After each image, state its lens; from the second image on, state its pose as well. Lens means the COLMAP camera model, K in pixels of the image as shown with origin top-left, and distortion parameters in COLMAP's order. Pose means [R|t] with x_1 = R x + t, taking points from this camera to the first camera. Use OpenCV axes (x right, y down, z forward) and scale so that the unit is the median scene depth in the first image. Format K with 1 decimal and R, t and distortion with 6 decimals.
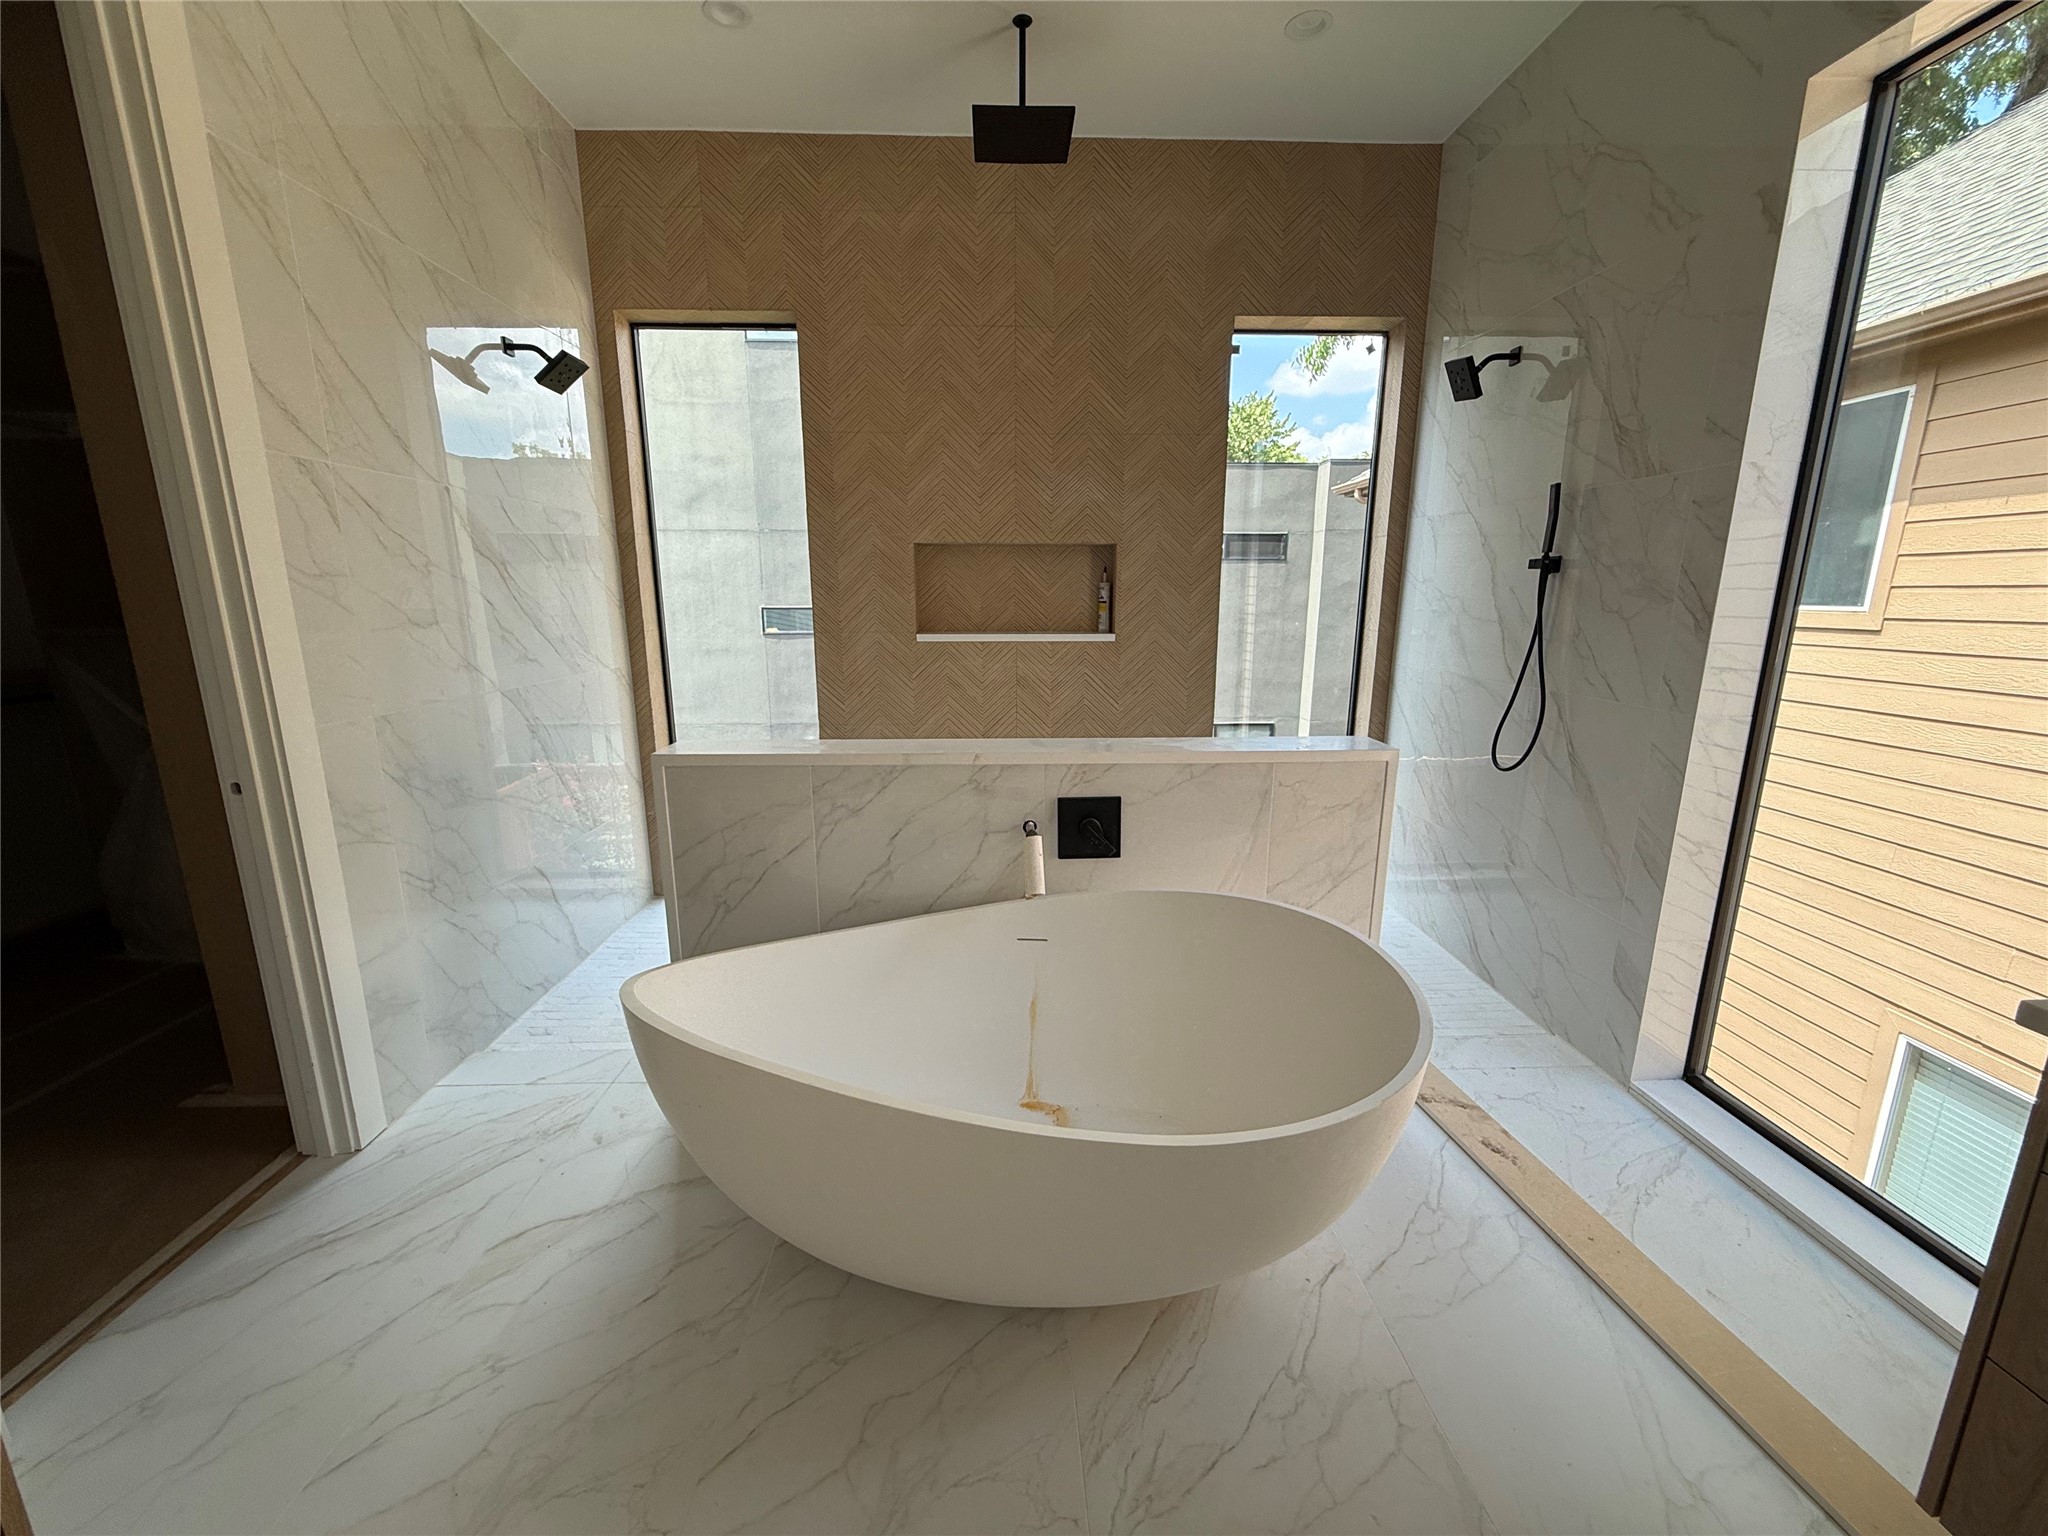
lens RADIAL K [[824.6, 0, 1024.0], [0, 824.6, 768.0], [0, 0, 1]] dist [0.000084, -0.000272]
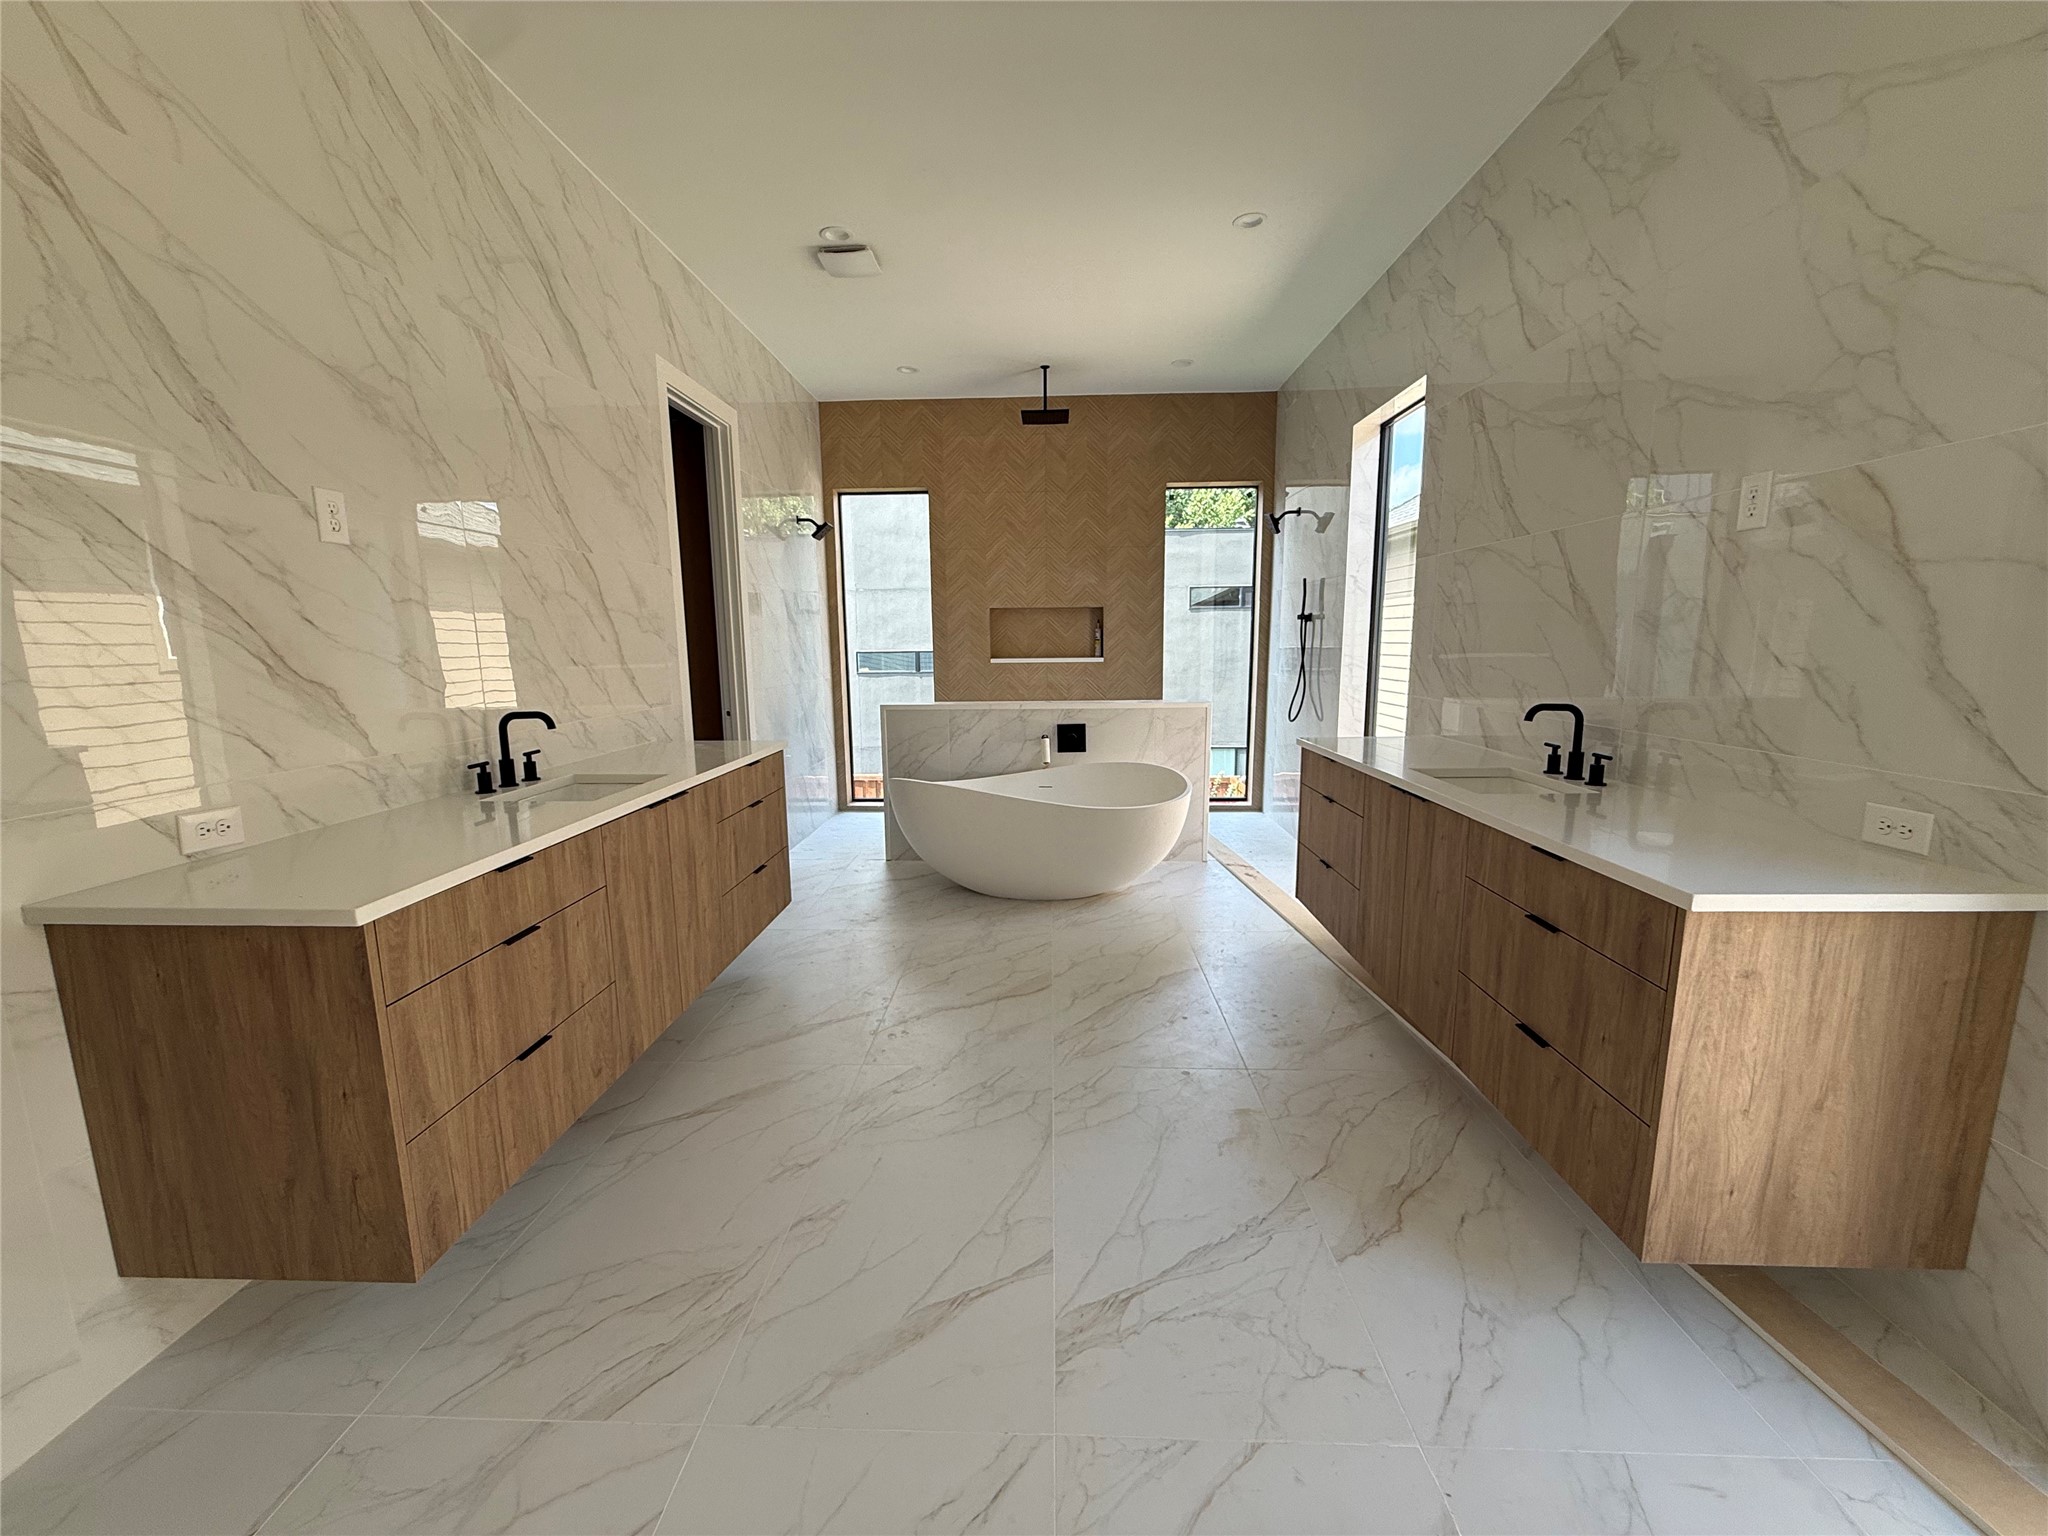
lens RADIAL K [[824.6, 0, 1024.0], [0, 824.6, 768.0], [0, 0, 1]] dist [0.000084, -0.000272]
pose [[0.997423, 0.000042, -0.071749, 0.073491], [-0.003950, 0.998515, -0.054329, 0.181359], [0.071640, 0.054472, 0.995942, -0.806192]]
